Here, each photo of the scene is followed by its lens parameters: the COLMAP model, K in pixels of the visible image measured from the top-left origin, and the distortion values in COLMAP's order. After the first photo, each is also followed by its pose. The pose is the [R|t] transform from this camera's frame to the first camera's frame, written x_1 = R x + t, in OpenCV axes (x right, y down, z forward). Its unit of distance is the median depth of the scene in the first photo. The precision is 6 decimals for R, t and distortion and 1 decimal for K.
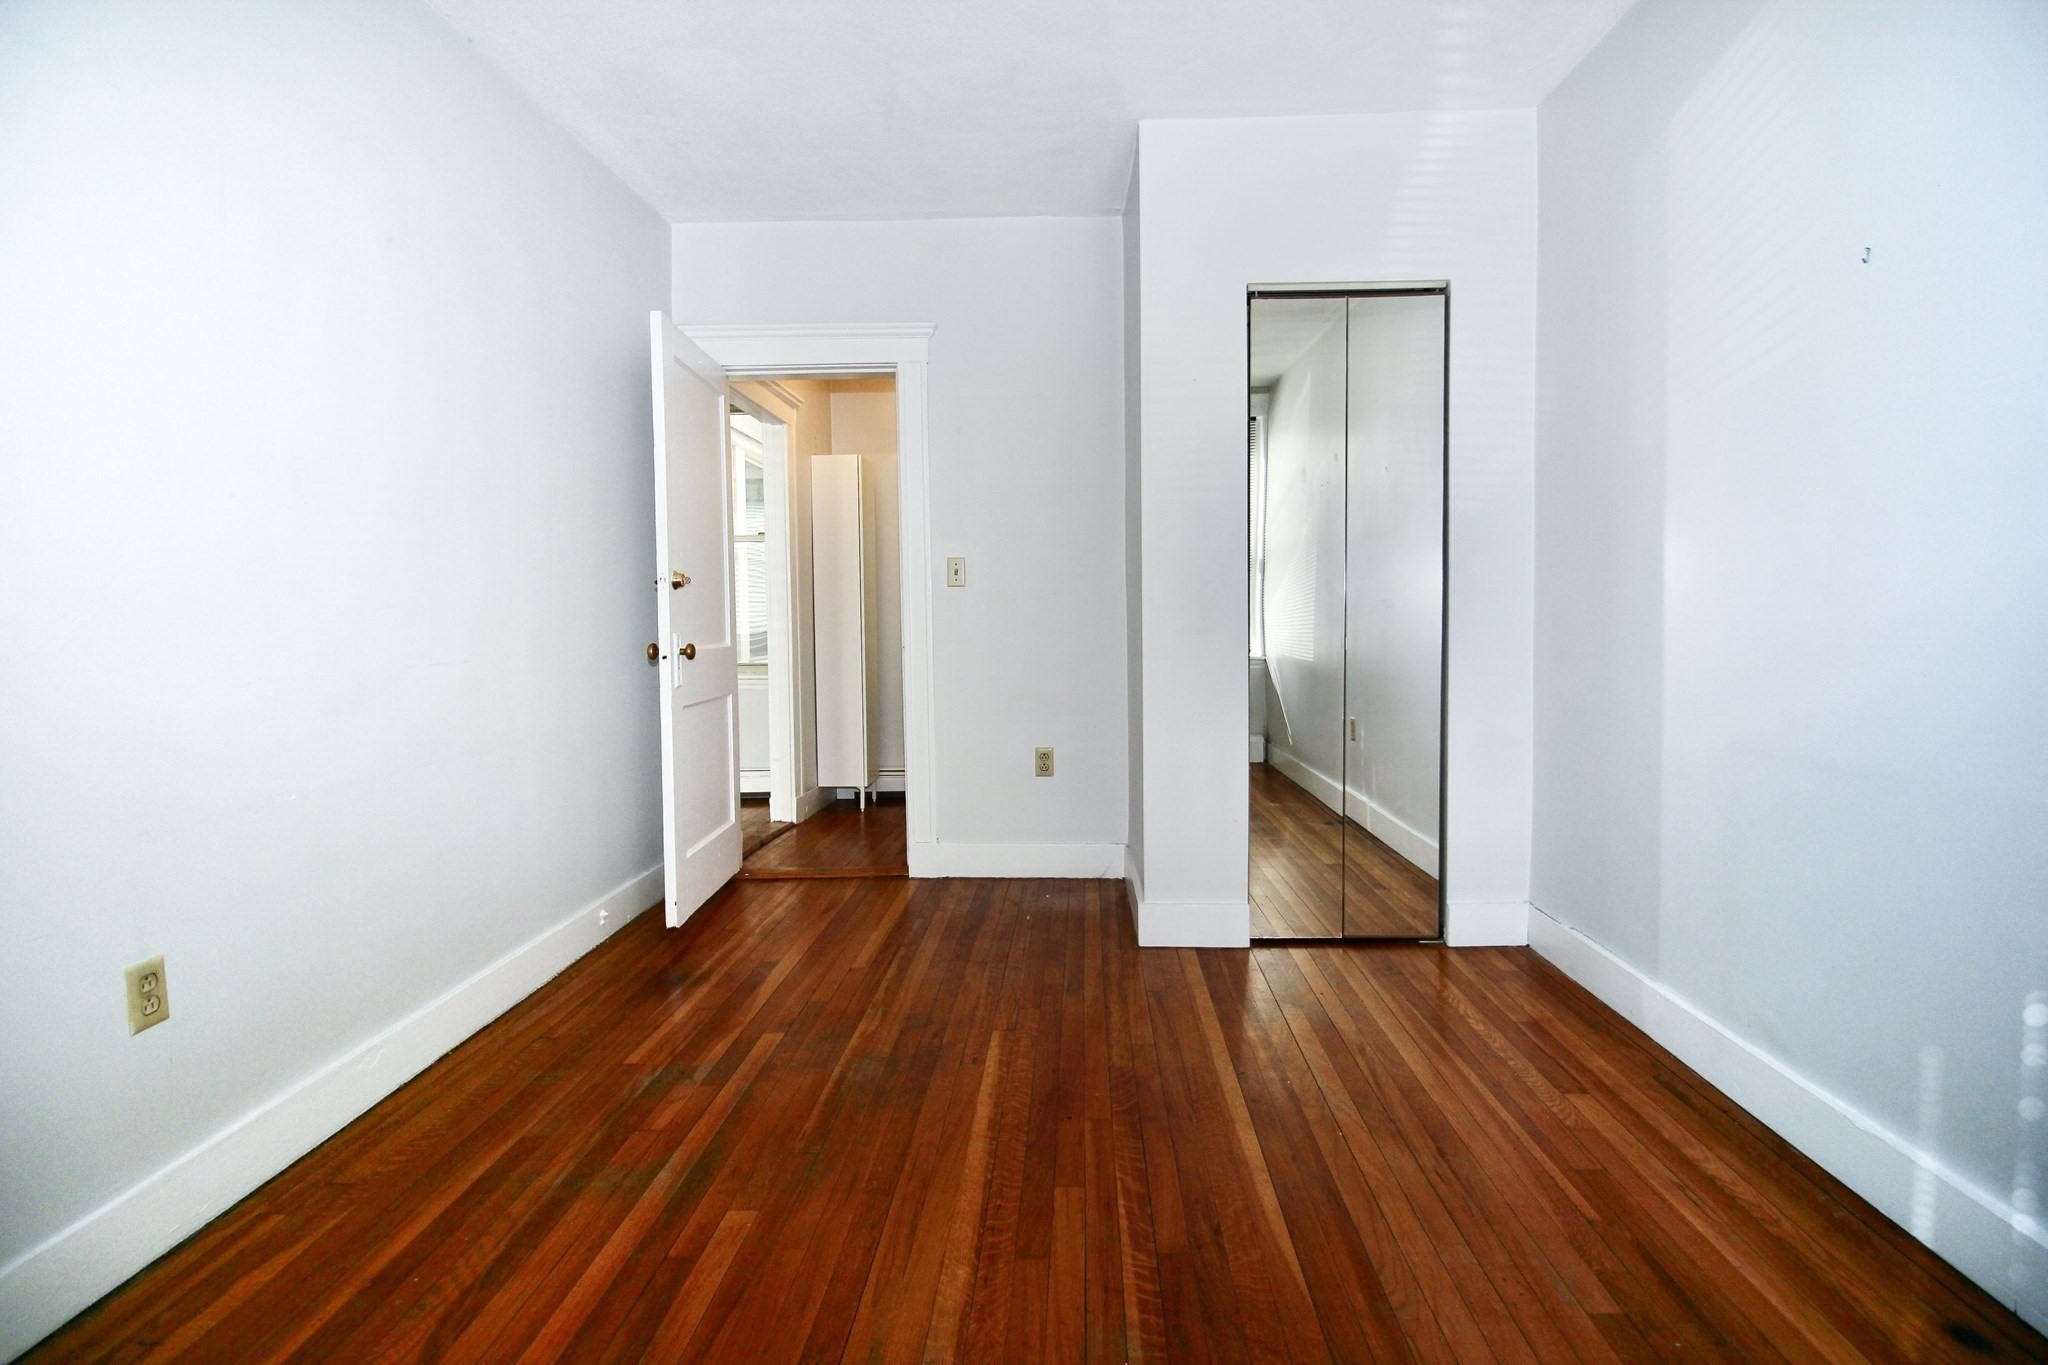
lens RADIAL K [[944.9, 0, 1024.3], [0, 944.9, 676.5], [0, 0, 1]] dist [-0.001821, -0.010983]
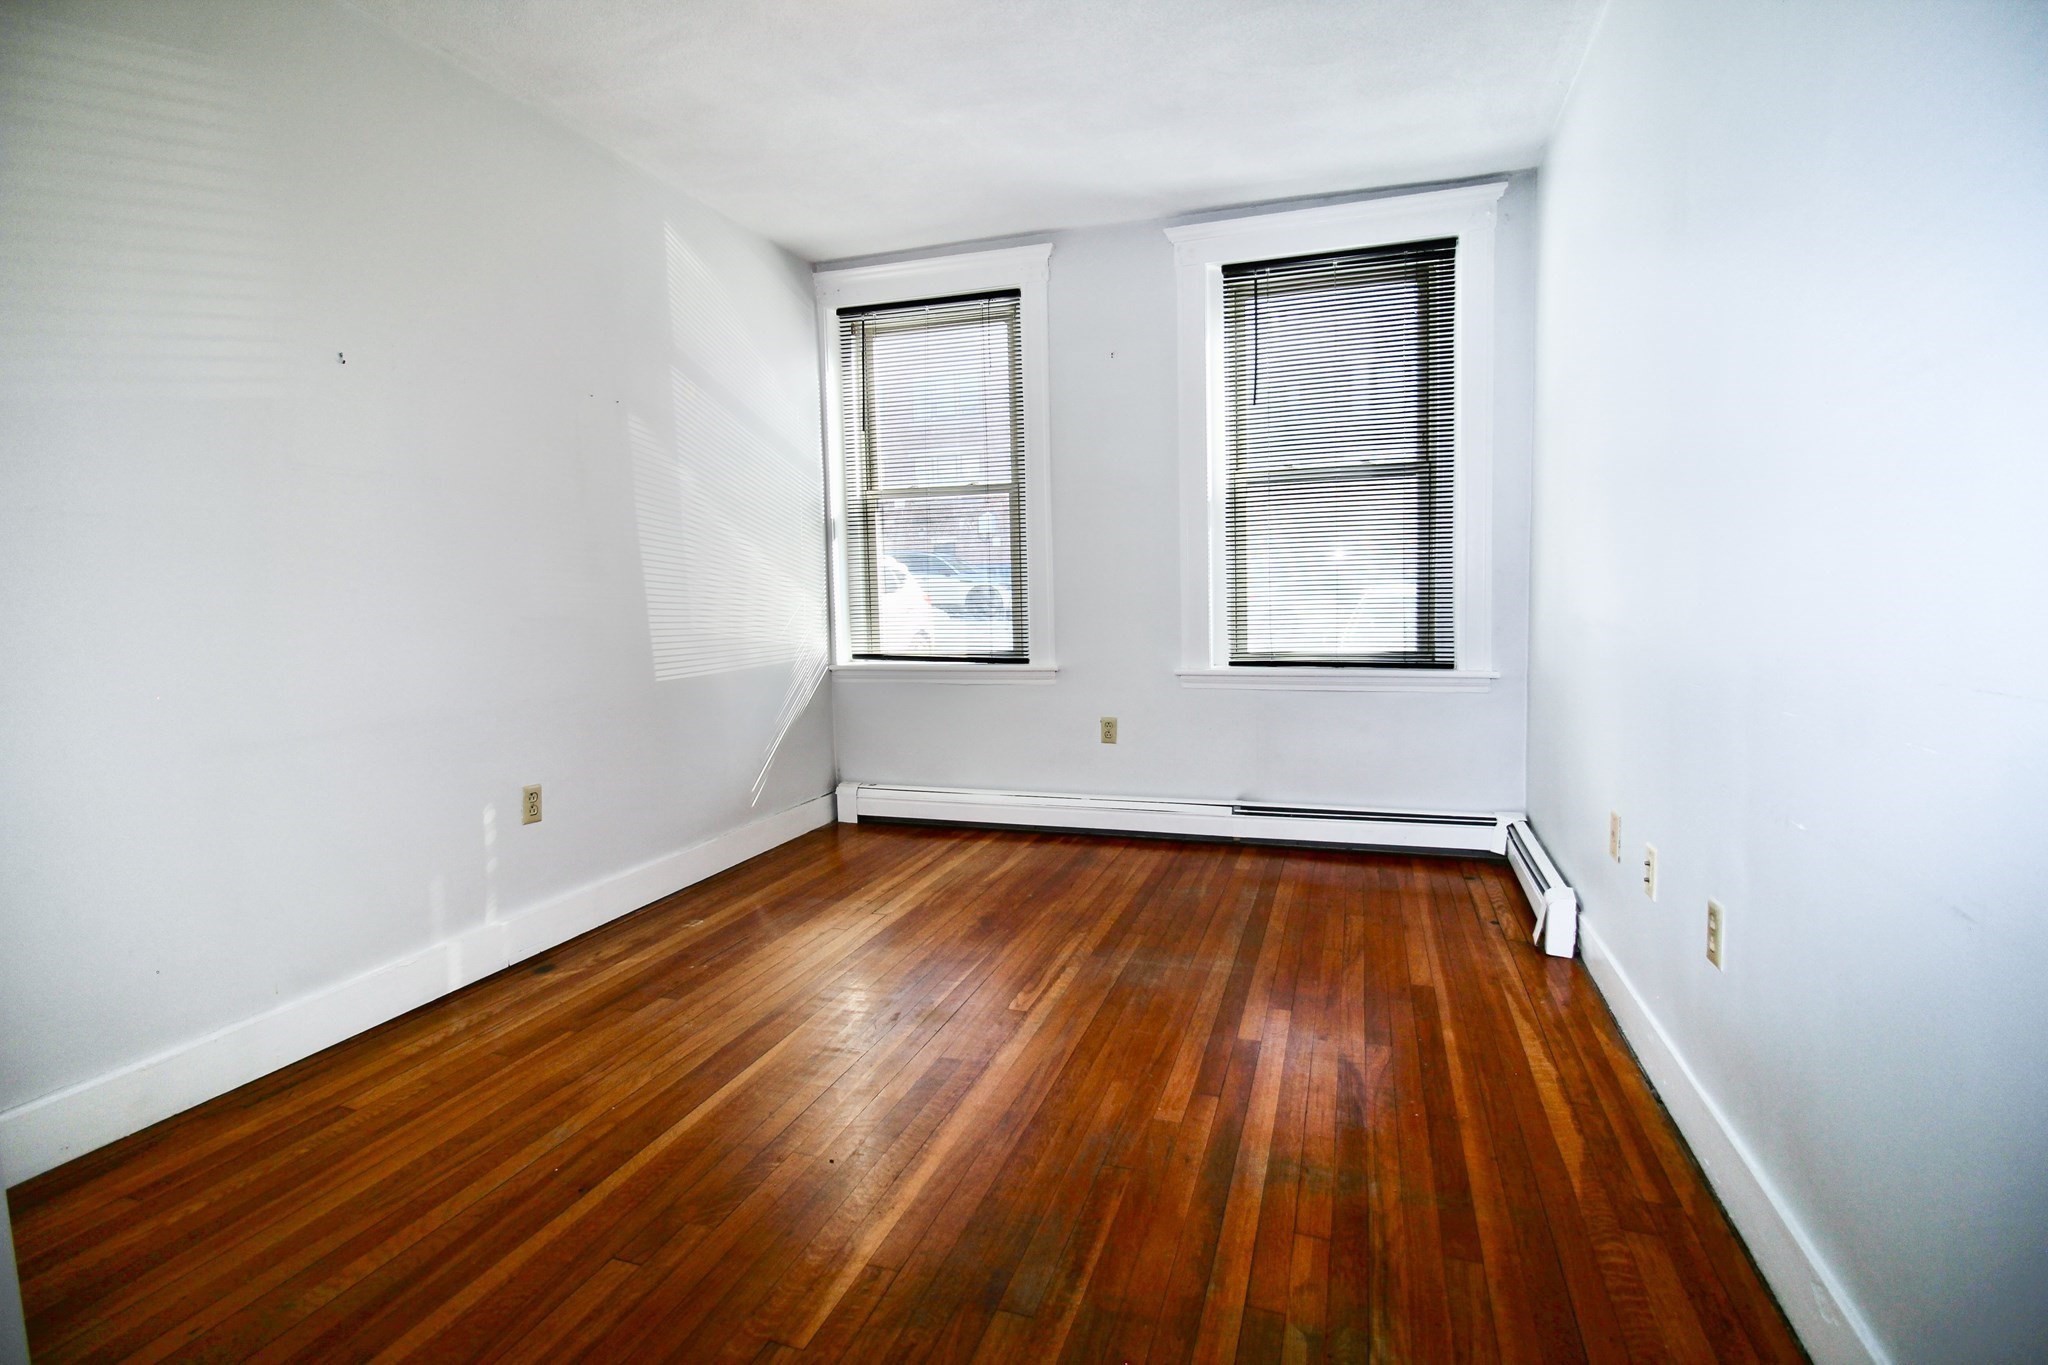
lens RADIAL K [[944.9, 0, 1026.7], [0, 944.9, 679.7], [0, 0, 1]] dist [-0.001821, -0.010983]
pose [[-0.961403, 0.005639, 0.275085, -0.397073], [0.049642, 0.986938, 0.153264, -0.122452], [-0.270627, 0.161005, -0.949125, 1.793997]]
